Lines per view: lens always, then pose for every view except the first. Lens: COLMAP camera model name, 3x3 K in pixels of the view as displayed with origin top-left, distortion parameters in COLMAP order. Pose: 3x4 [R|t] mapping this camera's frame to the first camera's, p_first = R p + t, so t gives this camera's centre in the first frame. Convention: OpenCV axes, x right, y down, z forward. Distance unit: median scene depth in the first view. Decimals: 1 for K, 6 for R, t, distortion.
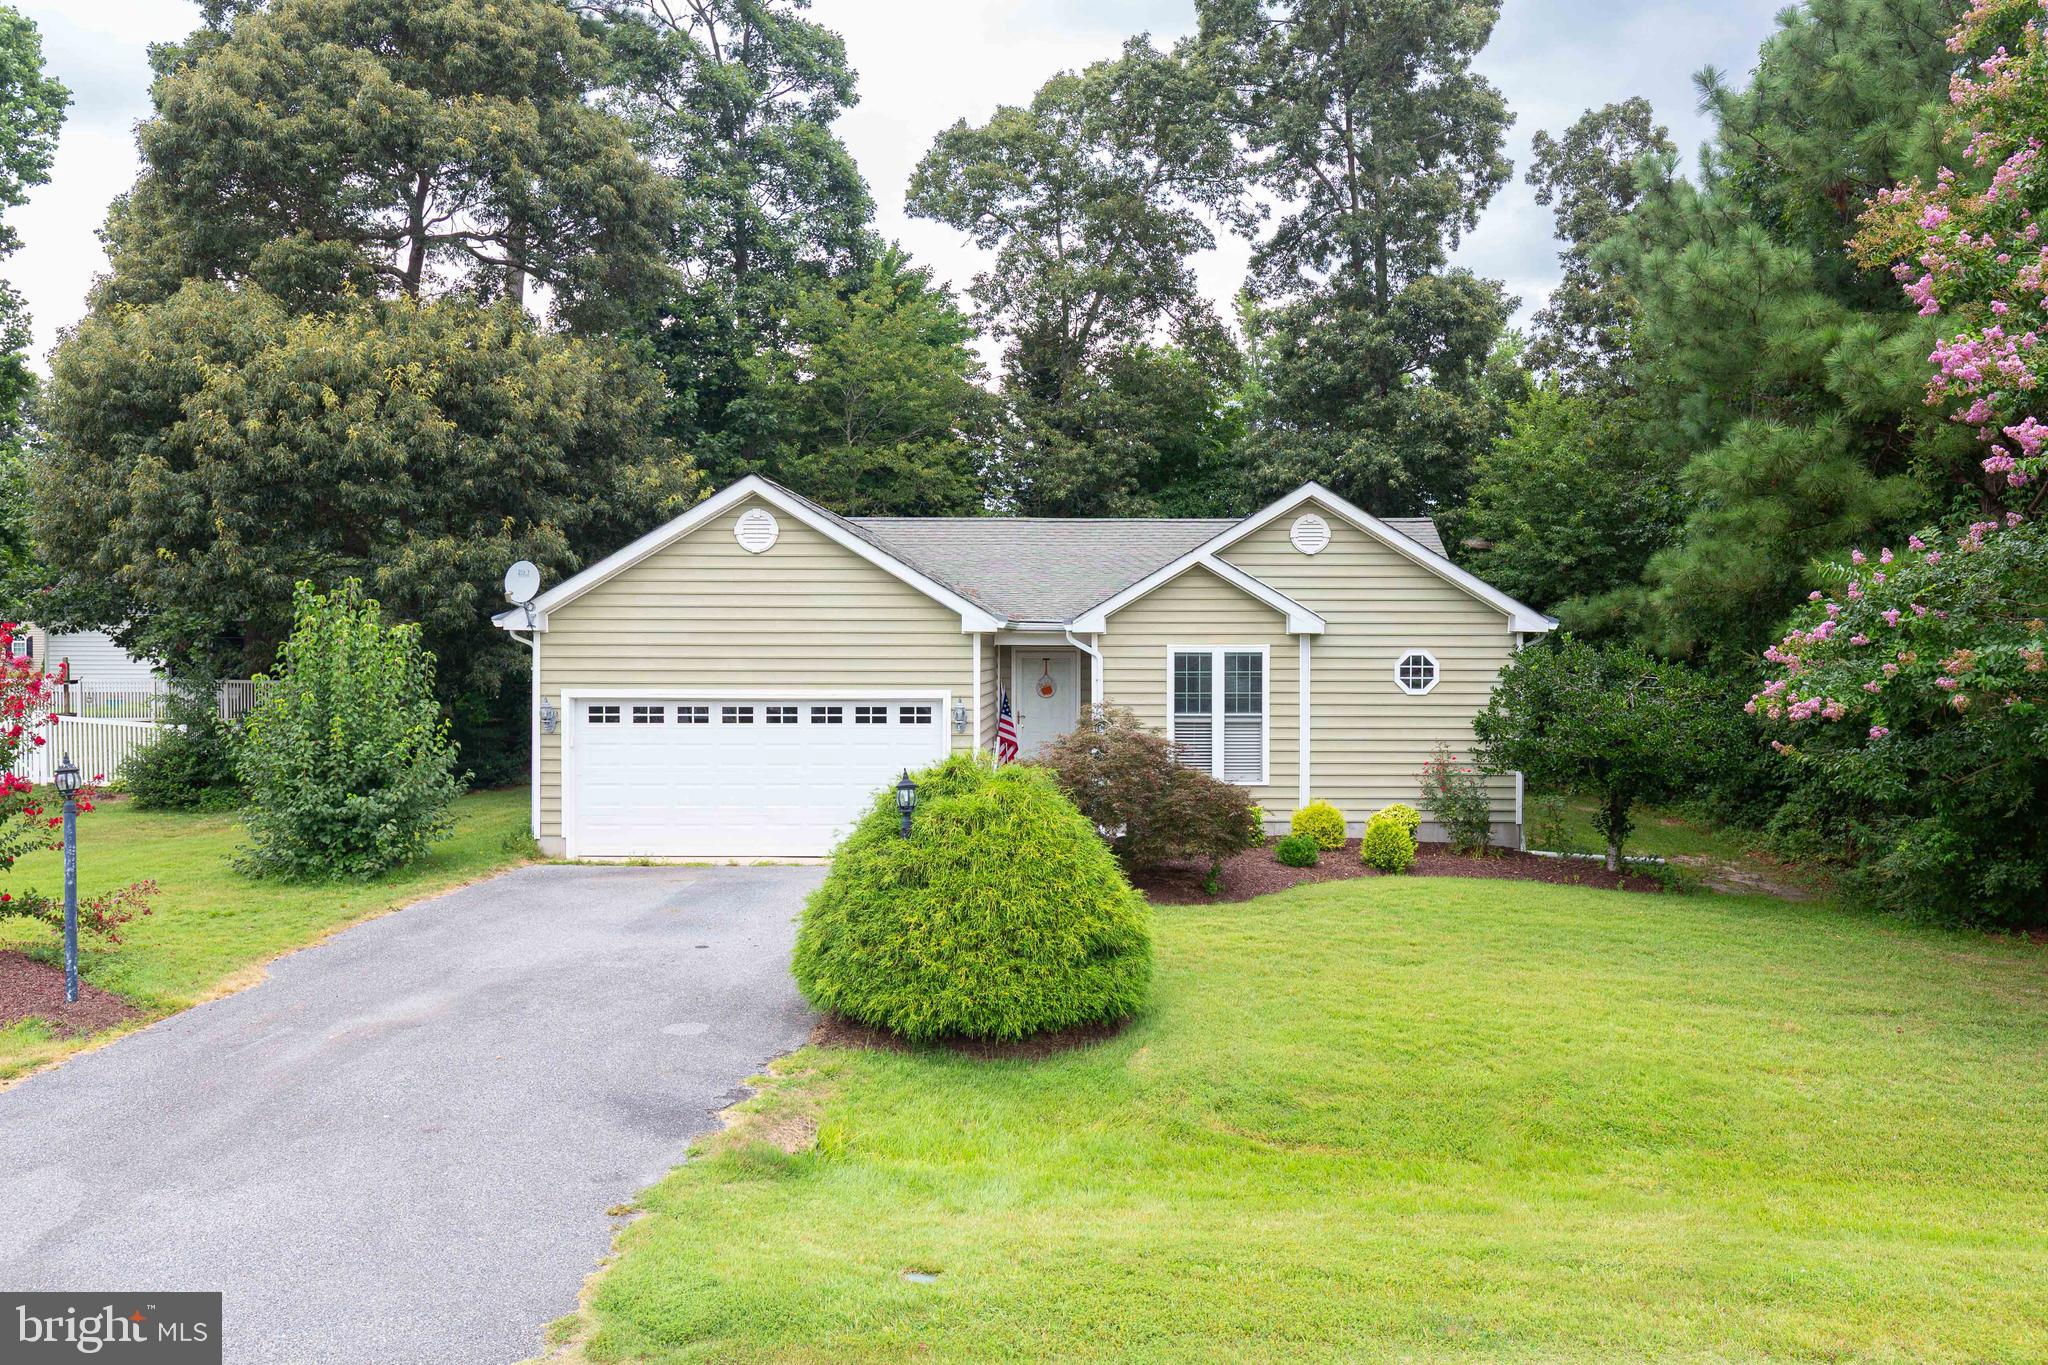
lens RADIAL K [[1548.1, 0, 1015.5], [0, 1548.1, 678.3], [0, 0, 1]] dist [-0.006771, 0.008944]
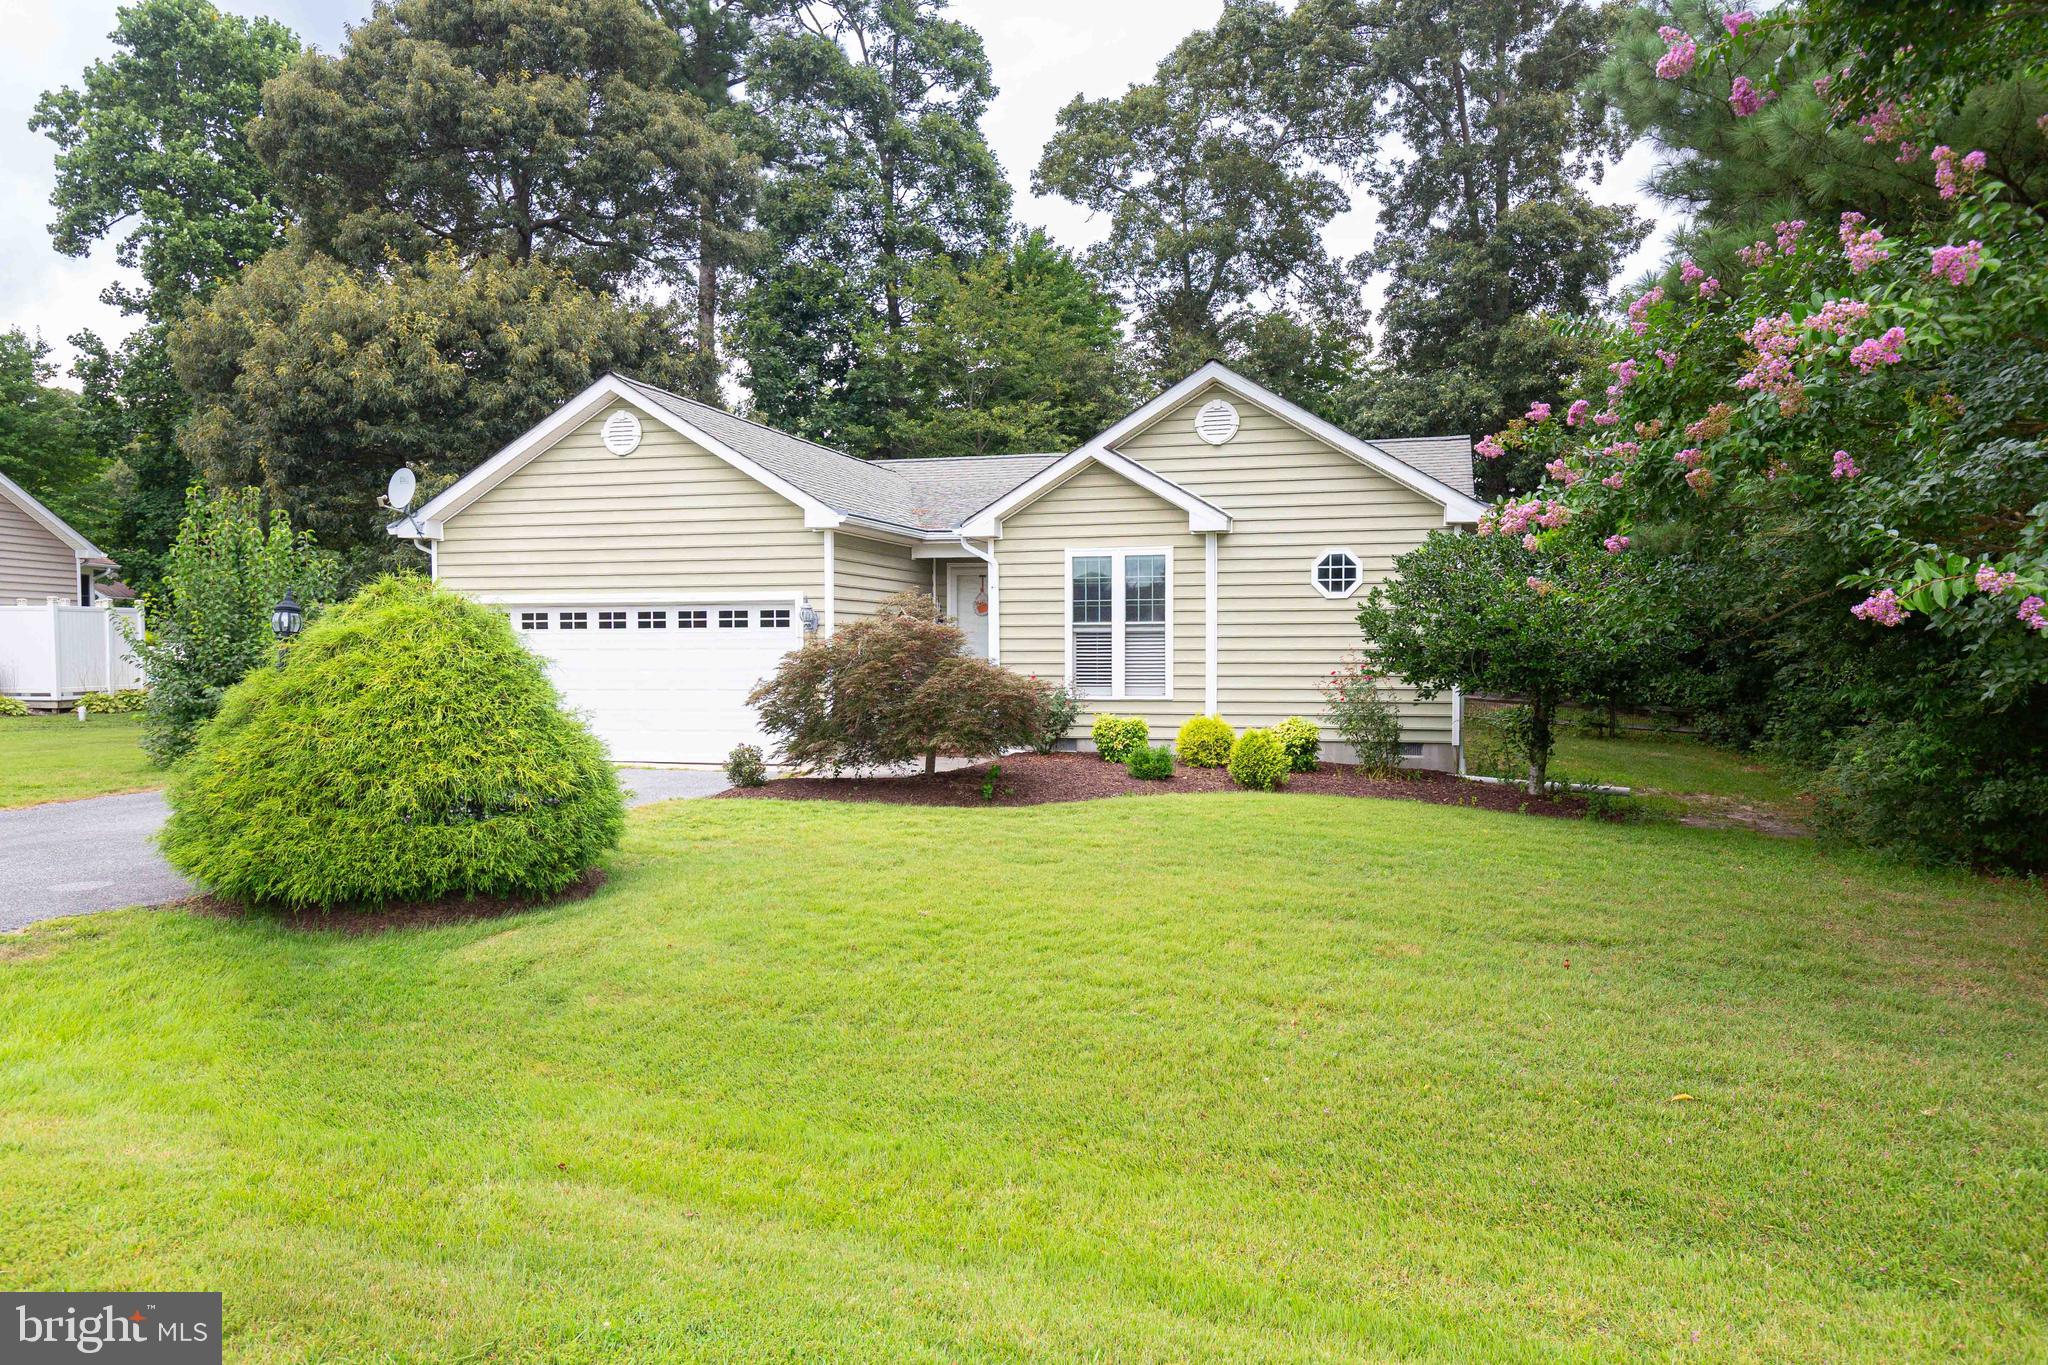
lens RADIAL K [[1312.6, 0, 1064.3], [0, 1312.6, 710.5], [0, 0, 1]] dist [0.005278, 0.005474]
pose [[0.970403, 0.006853, -0.241395, 0.281790], [-0.003086, 0.999868, 0.015977, 0.061572], [0.241472, -0.014759, 0.970296, 0.223253]]
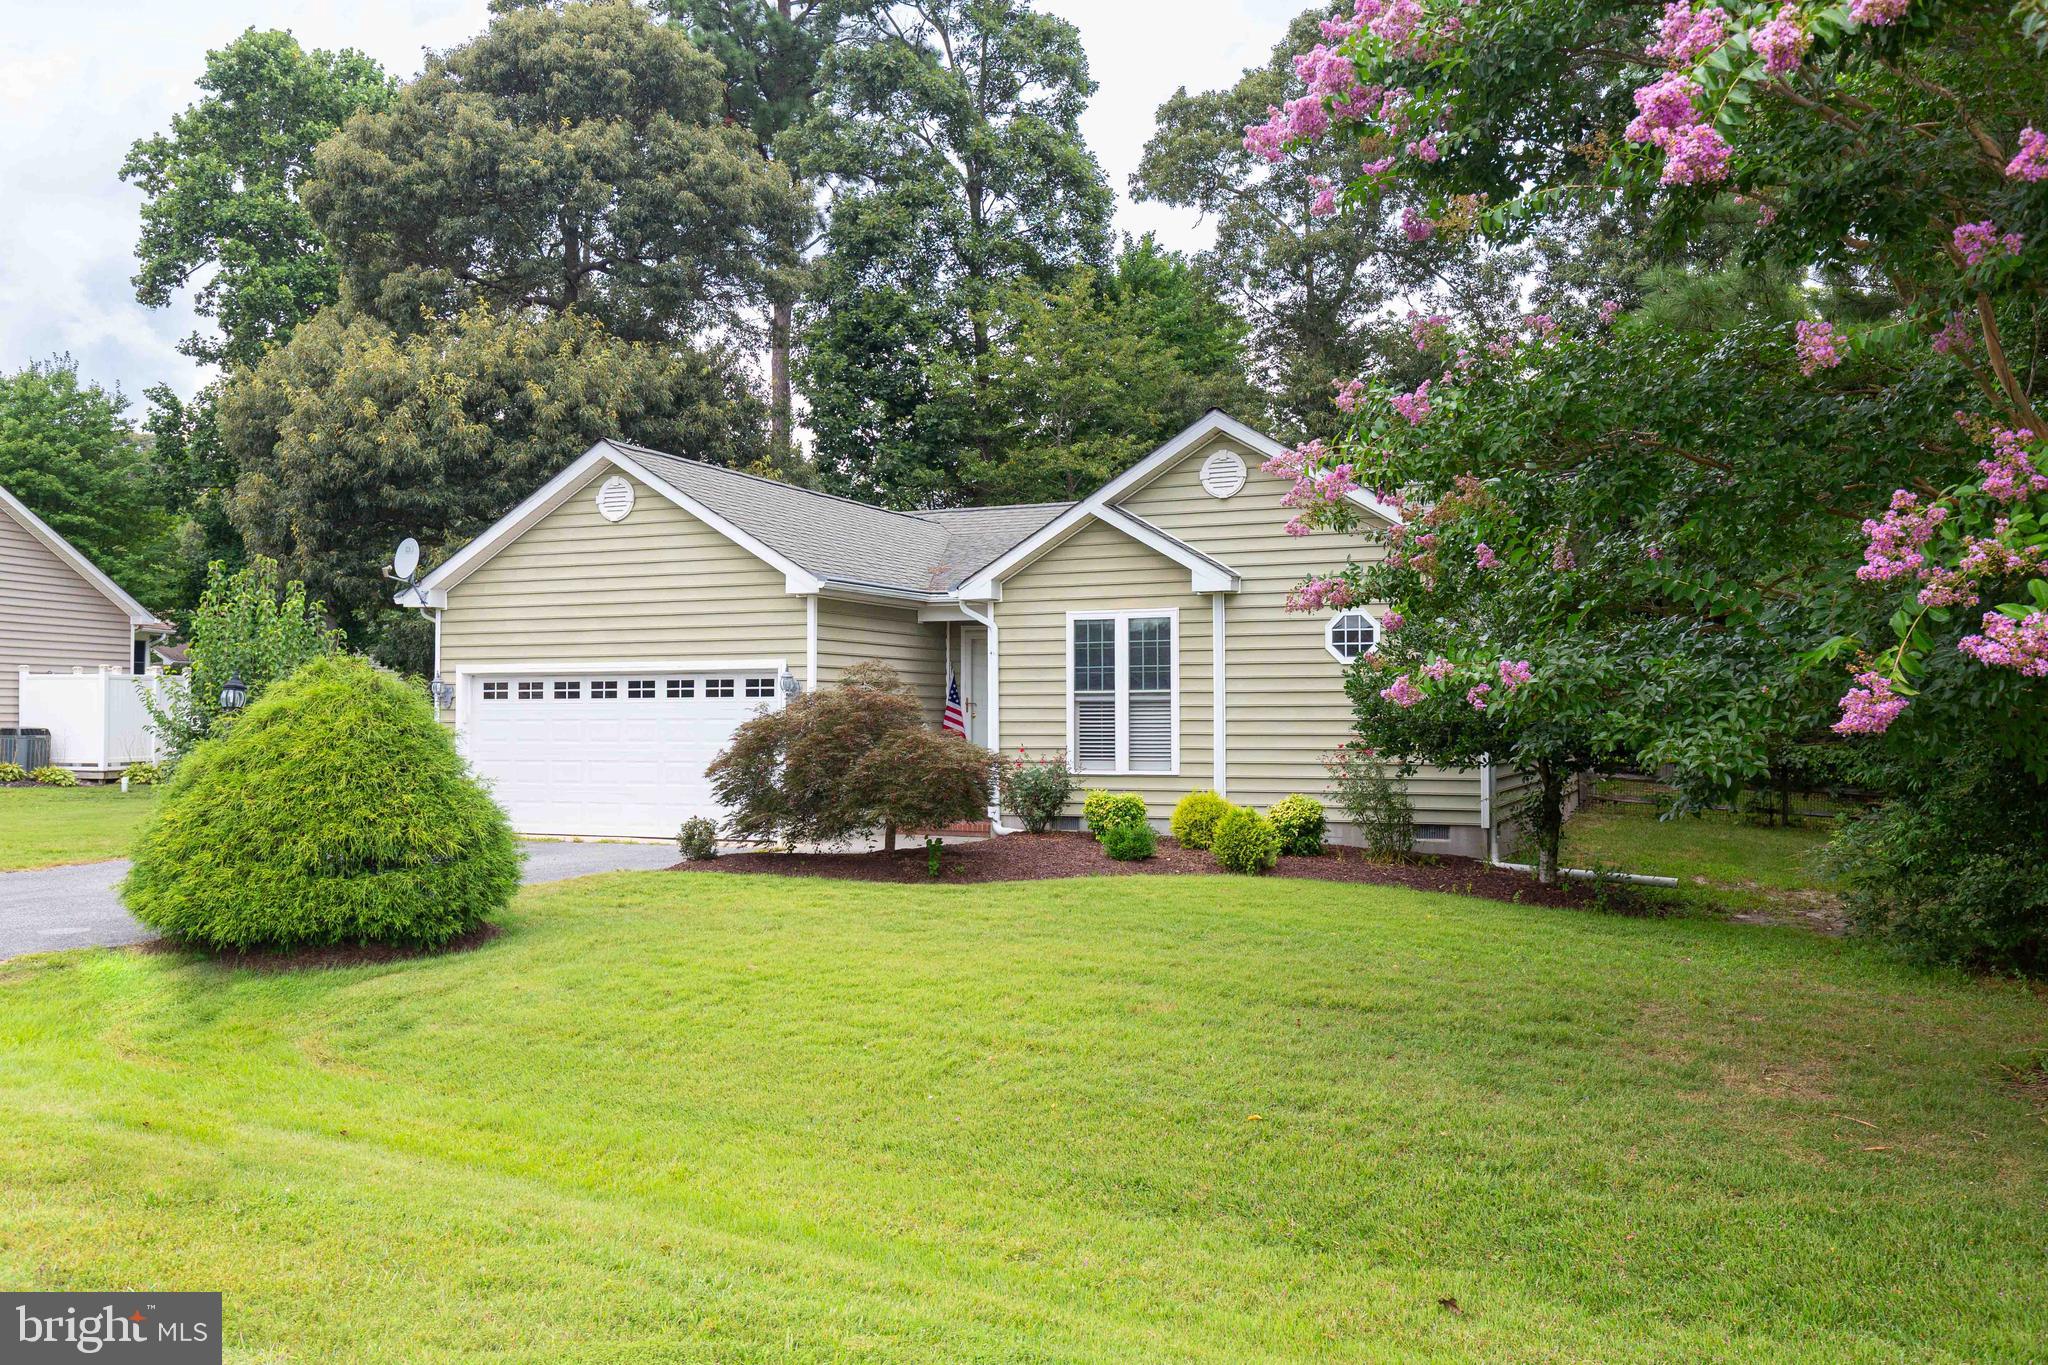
lens RADIAL K [[1649.1, 0, 1017.4], [0, 1649.1, 680.3], [0, 0, 1]] dist [0.018178, -0.007844]
pose [[0.917245, -0.012747, -0.398120, 0.428404], [-0.008317, 0.998657, -0.051138, 0.062538], [0.398237, 0.050217, 0.915907, 0.140877]]
